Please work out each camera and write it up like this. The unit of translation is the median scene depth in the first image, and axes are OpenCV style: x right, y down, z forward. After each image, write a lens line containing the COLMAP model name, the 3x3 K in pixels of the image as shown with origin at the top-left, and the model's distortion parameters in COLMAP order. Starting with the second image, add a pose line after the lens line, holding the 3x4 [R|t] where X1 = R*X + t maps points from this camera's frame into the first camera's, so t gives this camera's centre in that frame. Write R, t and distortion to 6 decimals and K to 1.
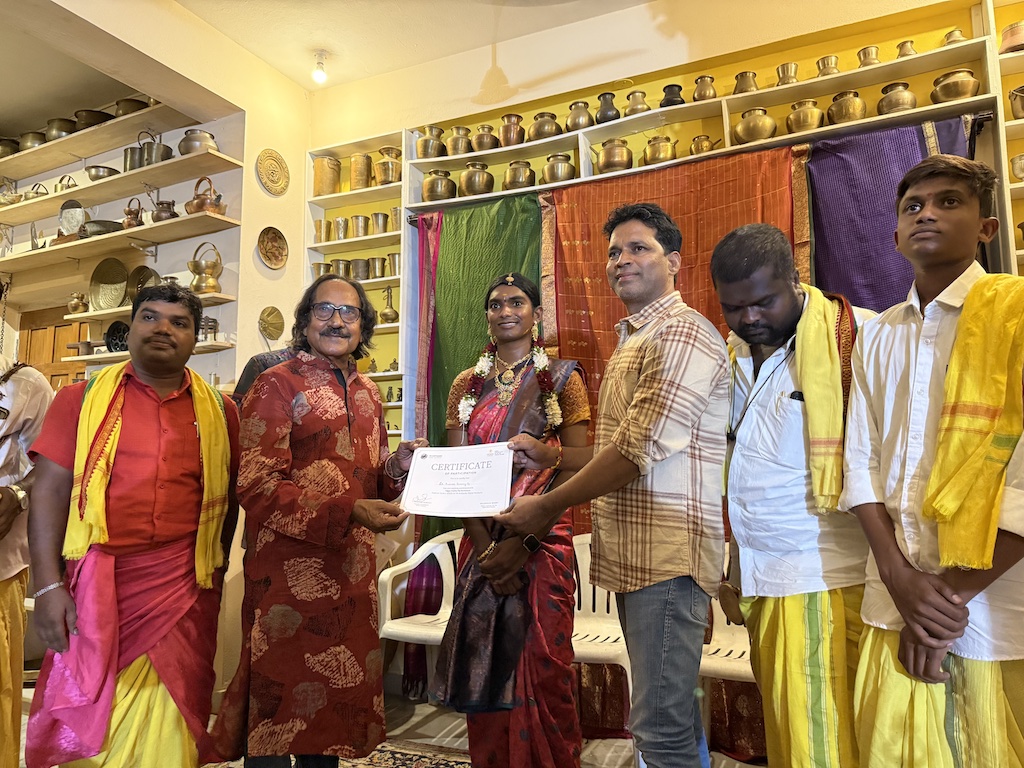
lens RADIAL K [[692.7, 0, 524.6], [0, 692.7, 393.9], [0, 0, 1]] dist [0.001548, -0.004791]
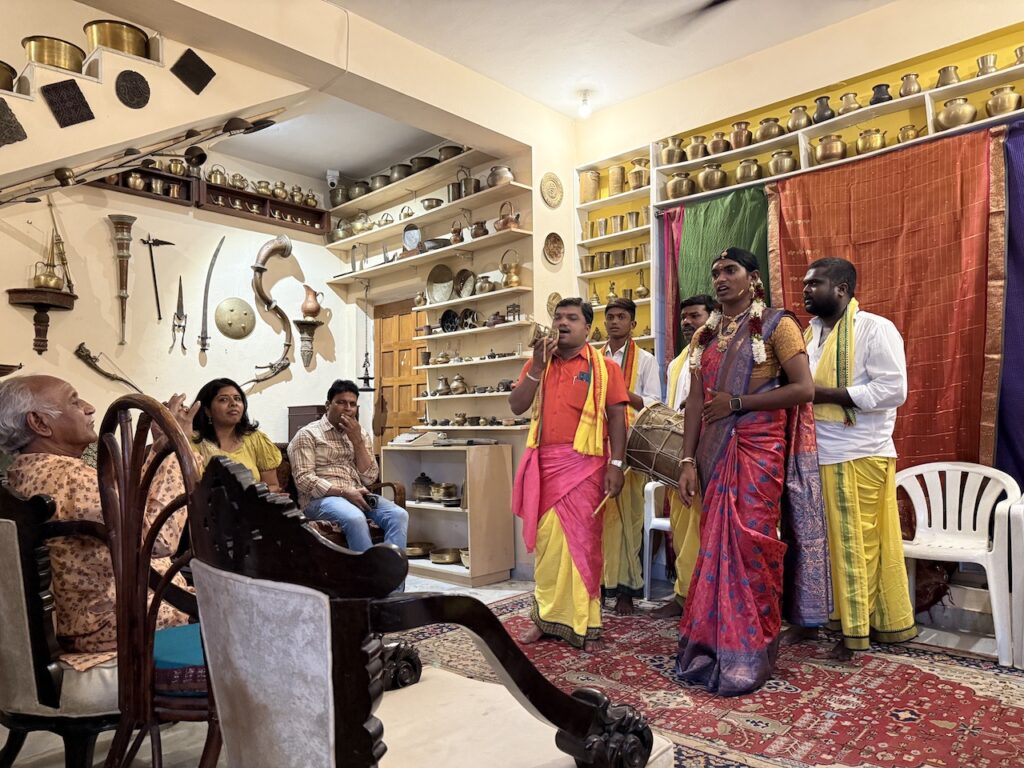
lens RADIAL K [[738.2, 0, 498.2], [0, 738.2, 381.3], [0, 0, 1]] dist [0.107914, -0.157784]
pose [[0.937680, -0.026033, -0.346525, 0.025327], [0.036989, 0.999002, 0.025041, 0.006649], [0.345527, -0.036299, 0.937707, -0.388733]]
